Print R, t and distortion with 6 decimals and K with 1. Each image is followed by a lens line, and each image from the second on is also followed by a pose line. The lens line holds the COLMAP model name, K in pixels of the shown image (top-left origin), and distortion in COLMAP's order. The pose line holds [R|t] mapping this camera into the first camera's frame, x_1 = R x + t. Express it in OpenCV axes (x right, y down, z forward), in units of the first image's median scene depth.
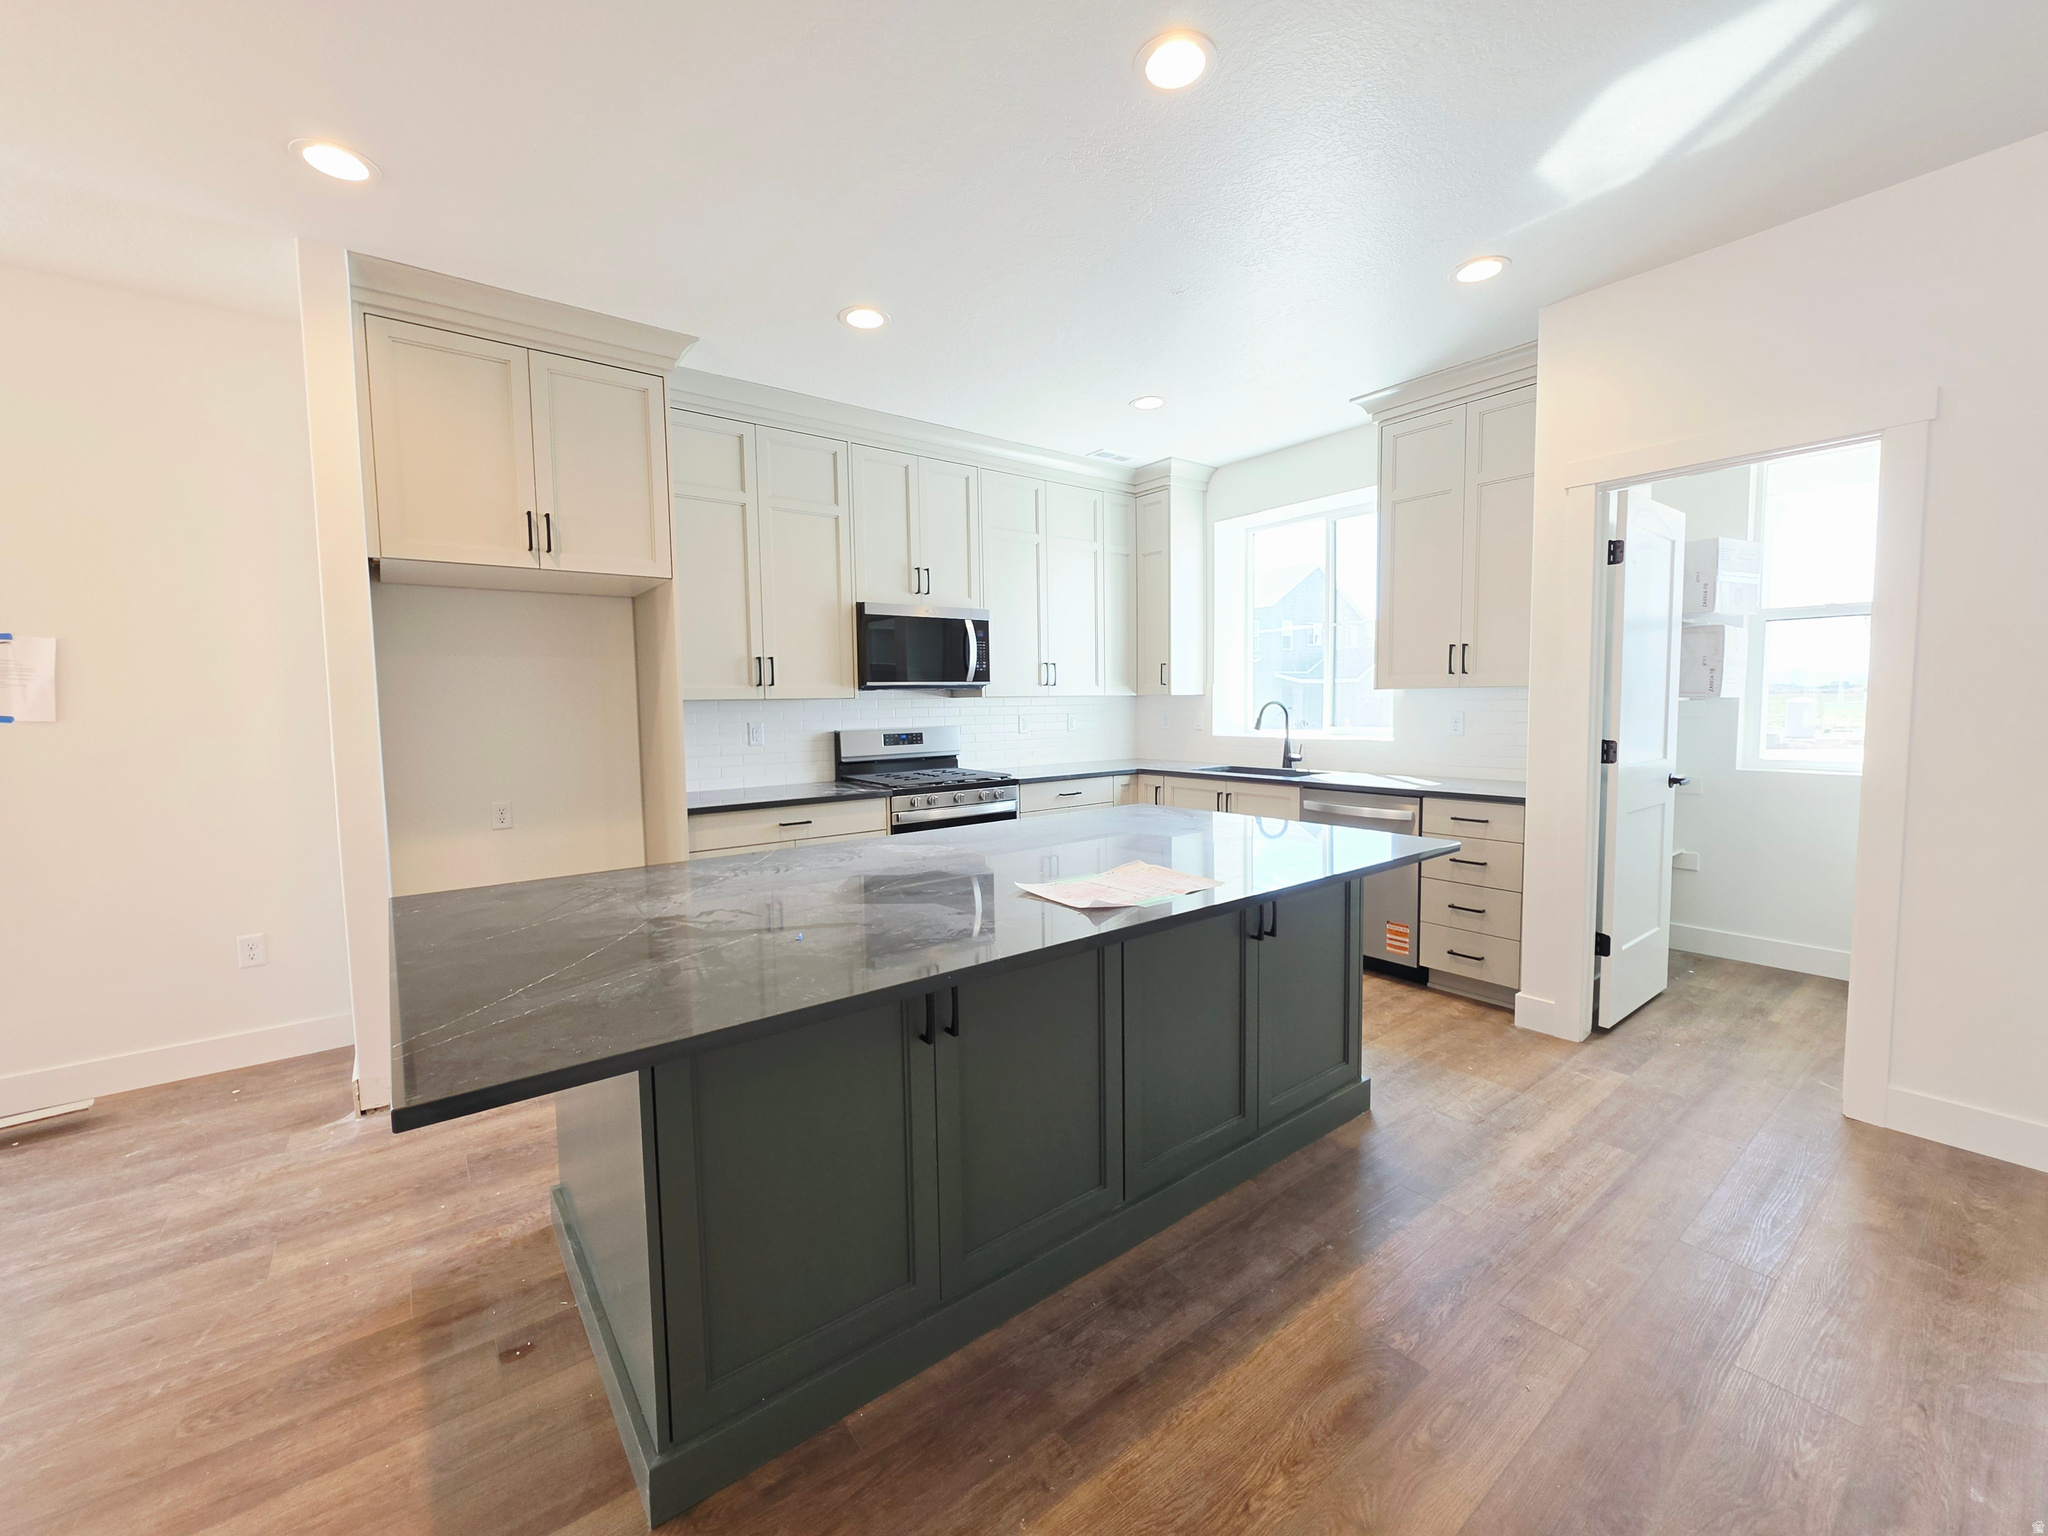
lens RADIAL K [[817.7, 0, 1020.8], [0, 817.7, 759.9], [0, 0, 1]] dist [-0.001582, 0.000453]
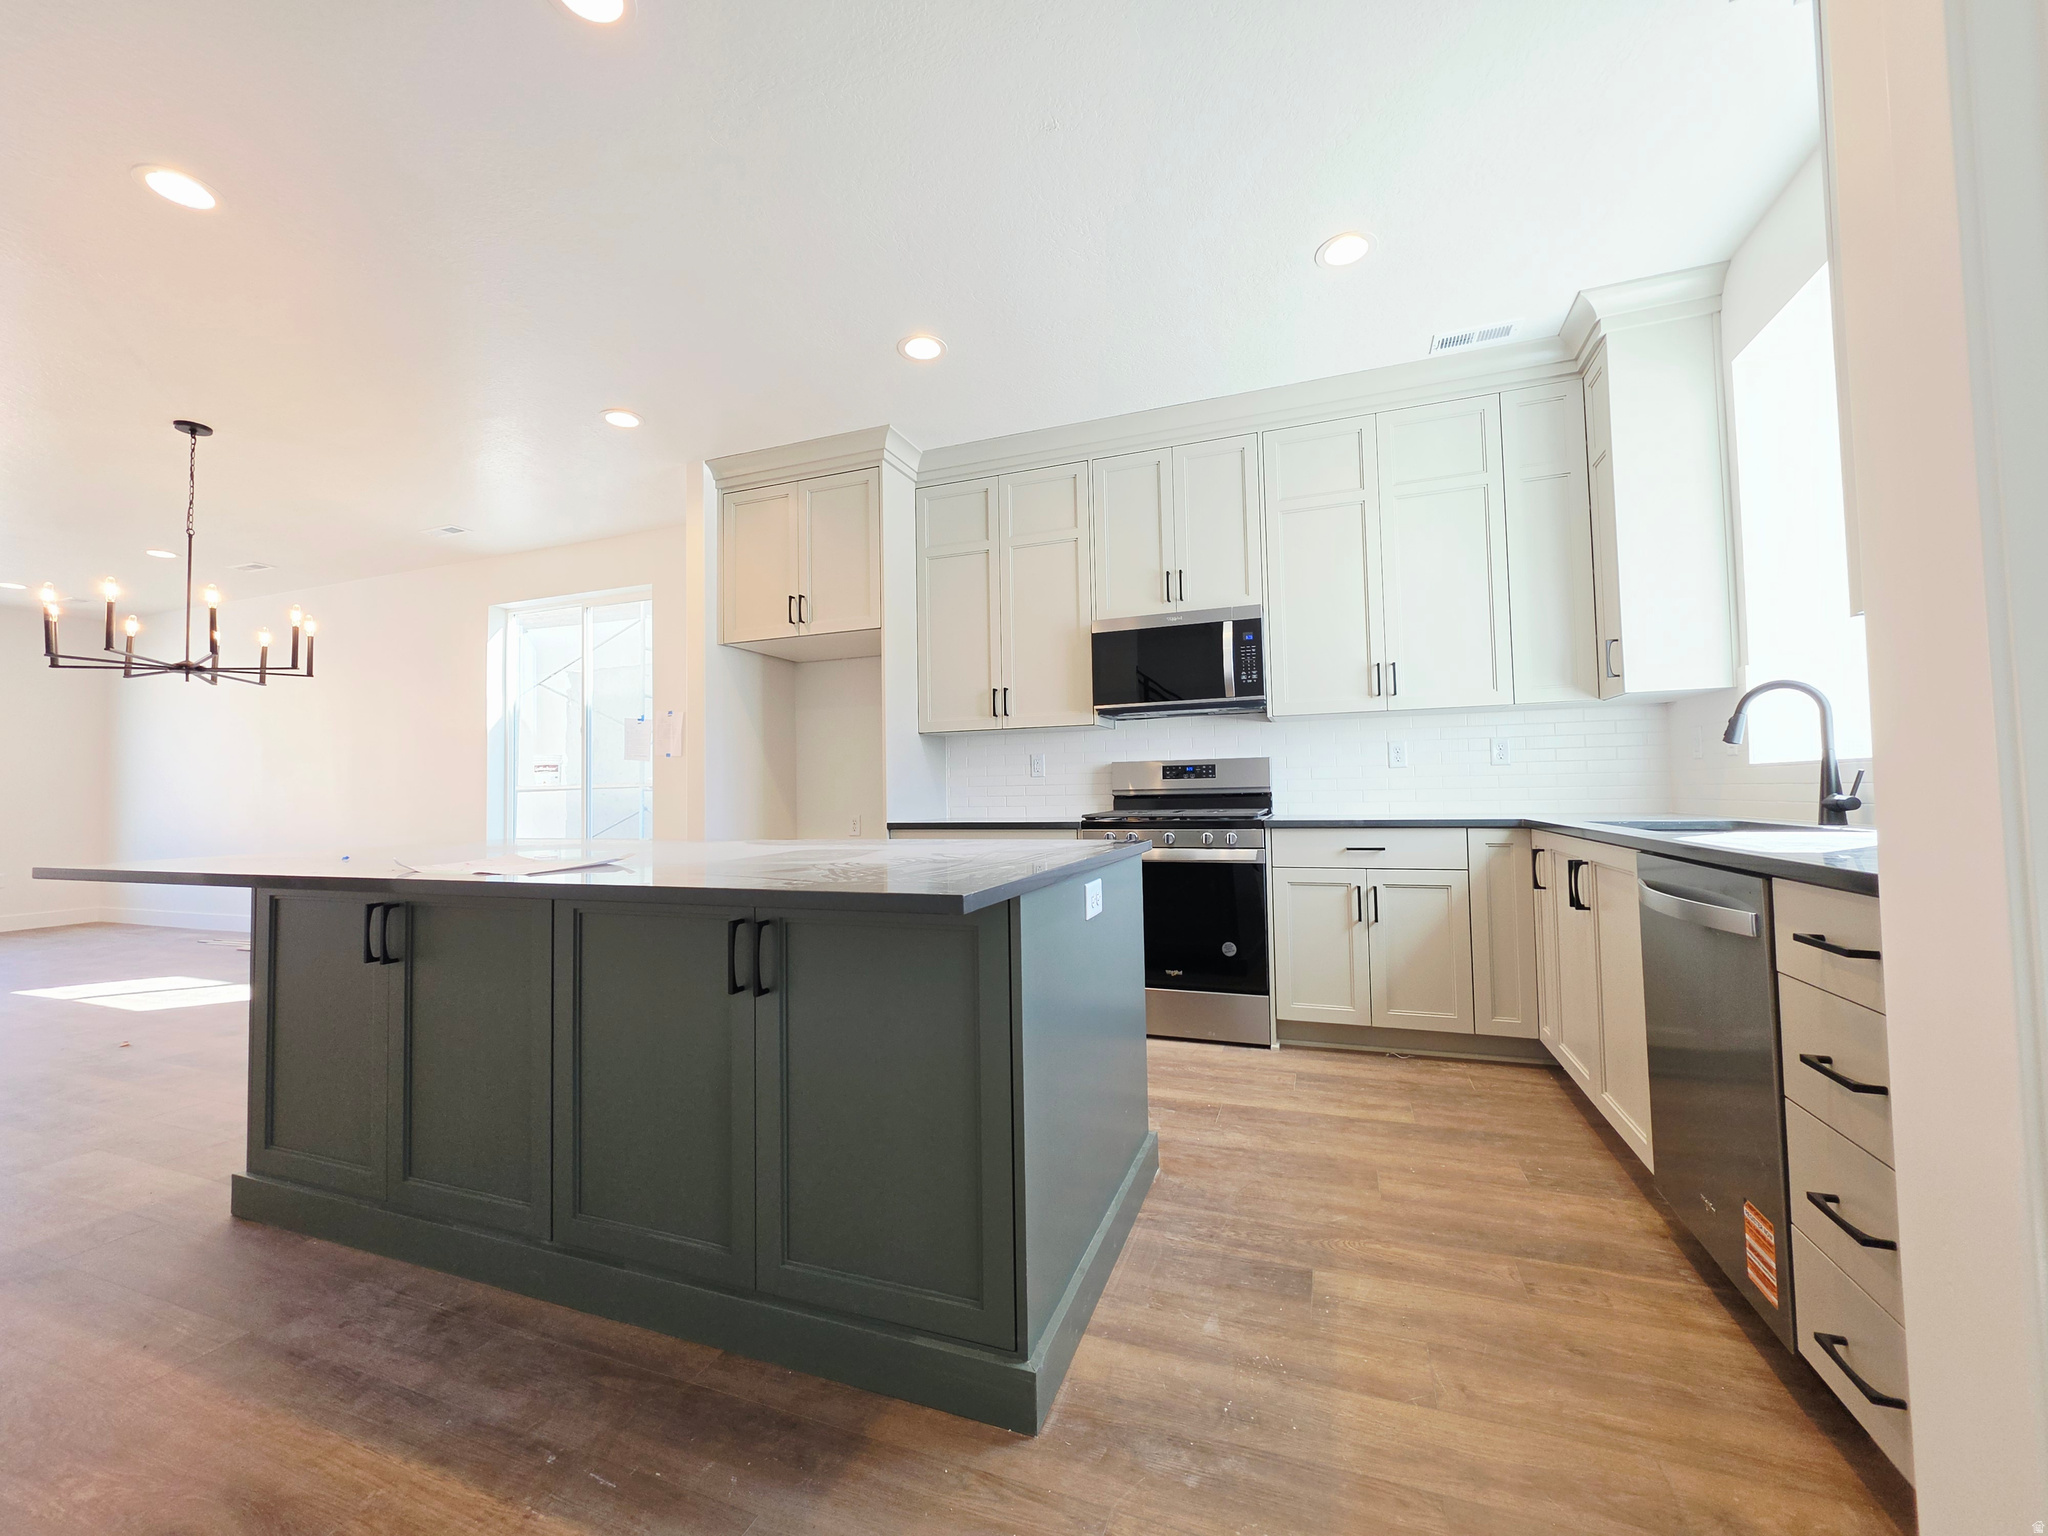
lens RADIAL K [[817.7, 0, 1020.8], [0, 817.7, 759.9], [0, 0, 1]] dist [-0.001582, 0.000453]
pose [[0.529180, -0.027709, -0.848057, 0.540032], [-0.050760, 0.996643, -0.064238, 0.028957], [0.846990, 0.077041, 0.525997, 0.438445]]
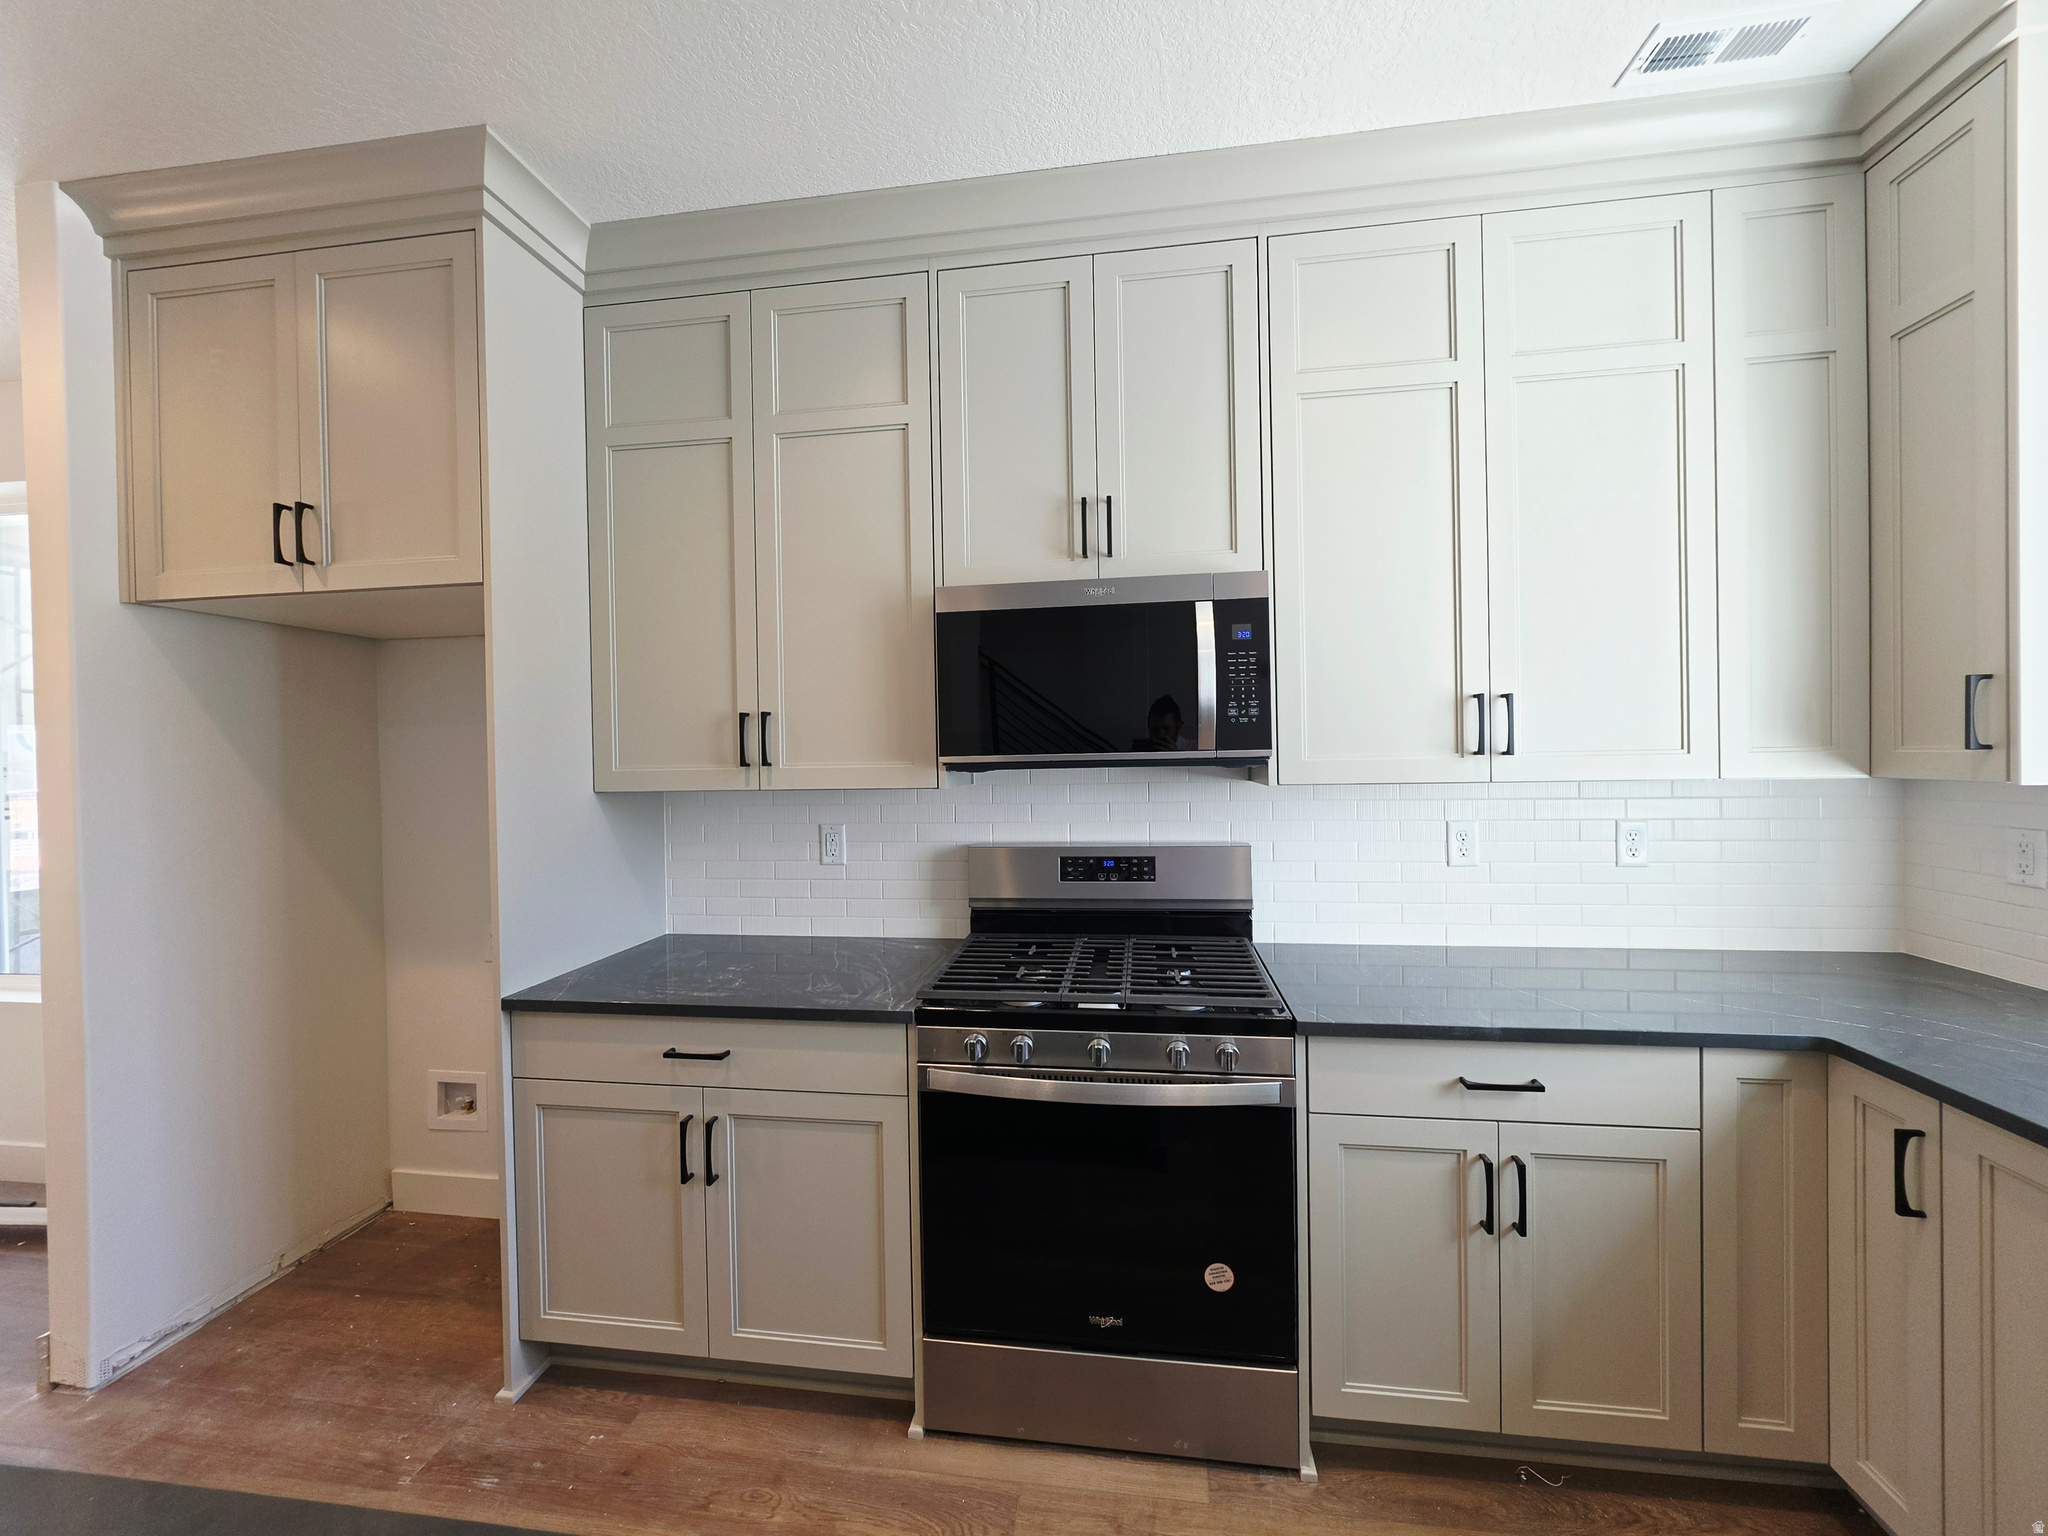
lens RADIAL K [[817.7, 0, 1020.8], [0, 817.7, 759.9], [0, 0, 1]] dist [-0.001582, 0.000453]
pose [[0.699086, 0.010489, -0.714960, 0.177532], [-0.044837, 0.998568, -0.029192, -0.079905], [0.713630, 0.052464, 0.698555, 0.690066]]
